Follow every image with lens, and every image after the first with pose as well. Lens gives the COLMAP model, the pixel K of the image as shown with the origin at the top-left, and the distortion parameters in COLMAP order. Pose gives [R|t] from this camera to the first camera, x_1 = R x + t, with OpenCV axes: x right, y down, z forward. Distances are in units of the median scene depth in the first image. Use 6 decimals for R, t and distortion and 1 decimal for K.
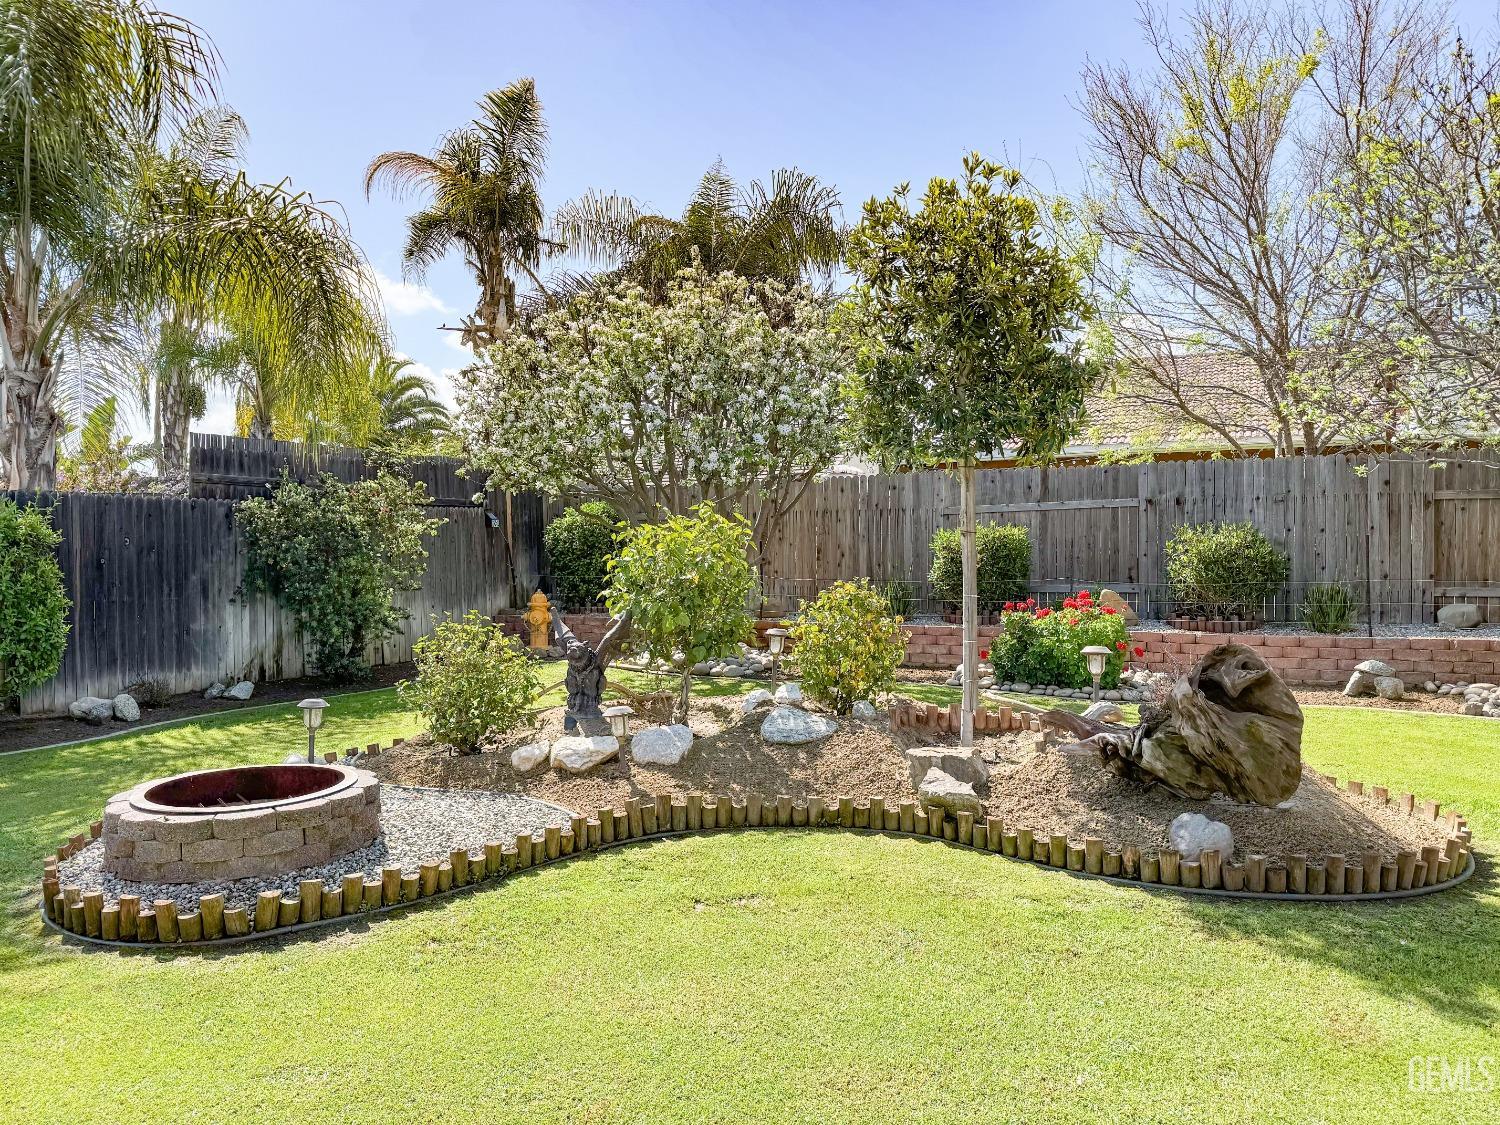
lens RADIAL K [[1045.7, 0, 753.4], [0, 1045.7, 568.7], [0, 0, 1]] dist [0.121382, -0.189212]
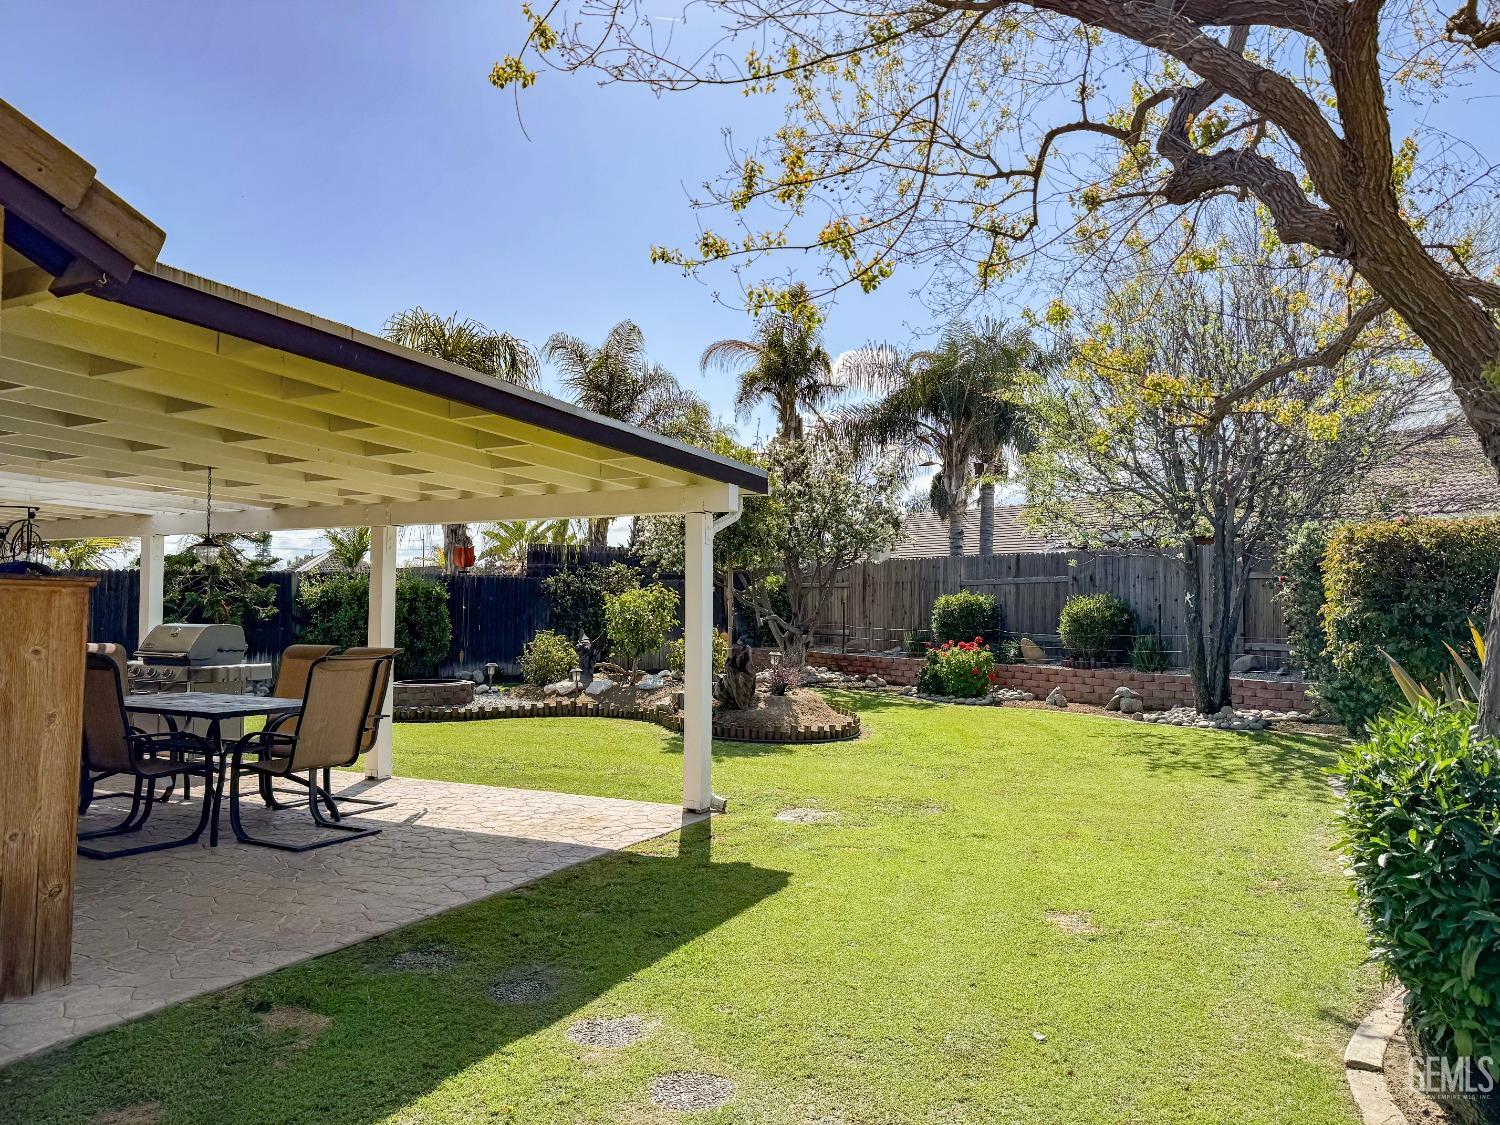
lens RADIAL K [[1053.3, 0, 747.9], [0, 1053.3, 591.1], [0, 0, 1]] dist [0.151925, -0.193142]
pose [[0.879907, 0.007601, -0.475085, 0.988712], [-0.024788, 0.999245, -0.029923, 0.011446], [0.474499, 0.038106, 0.879431, -0.690830]]
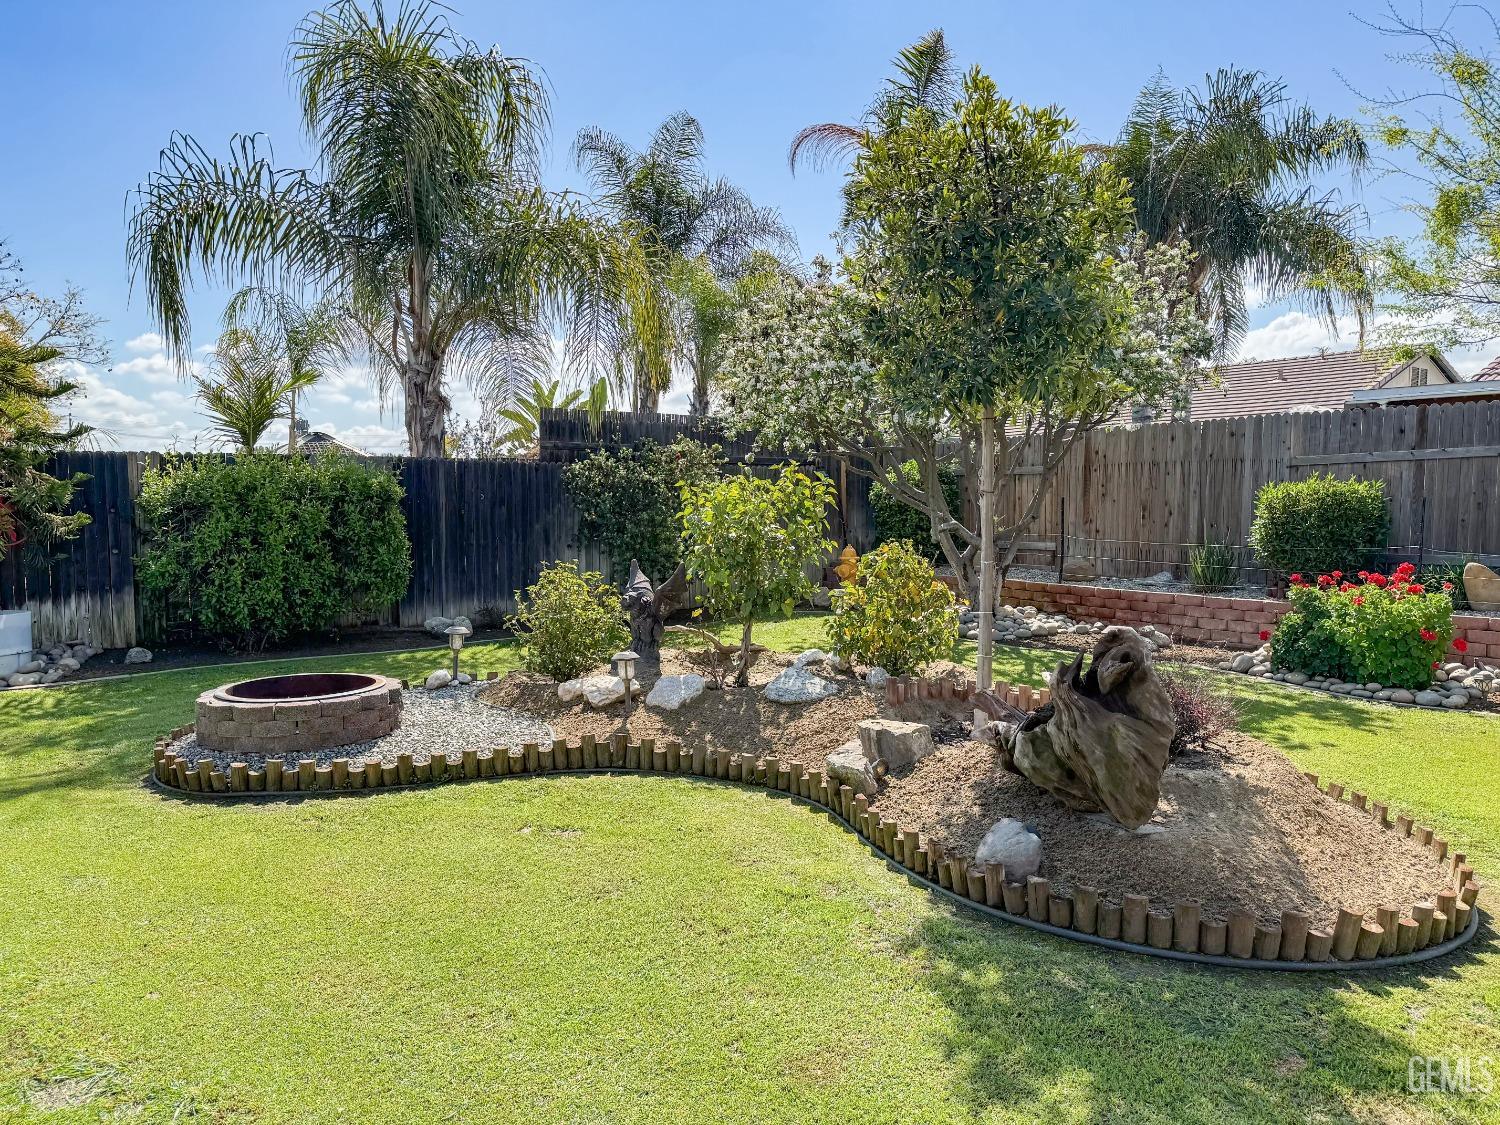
lens RADIAL K [[1045.7, 0, 753.4], [0, 1045.7, 568.7], [0, 0, 1]] dist [0.121382, -0.189212]
pose [[0.863608, 0.038647, -0.502680, 0.384067], [-0.016022, 0.998658, 0.049254, -0.008224], [0.503909, -0.034483, 0.863068, 0.090794]]
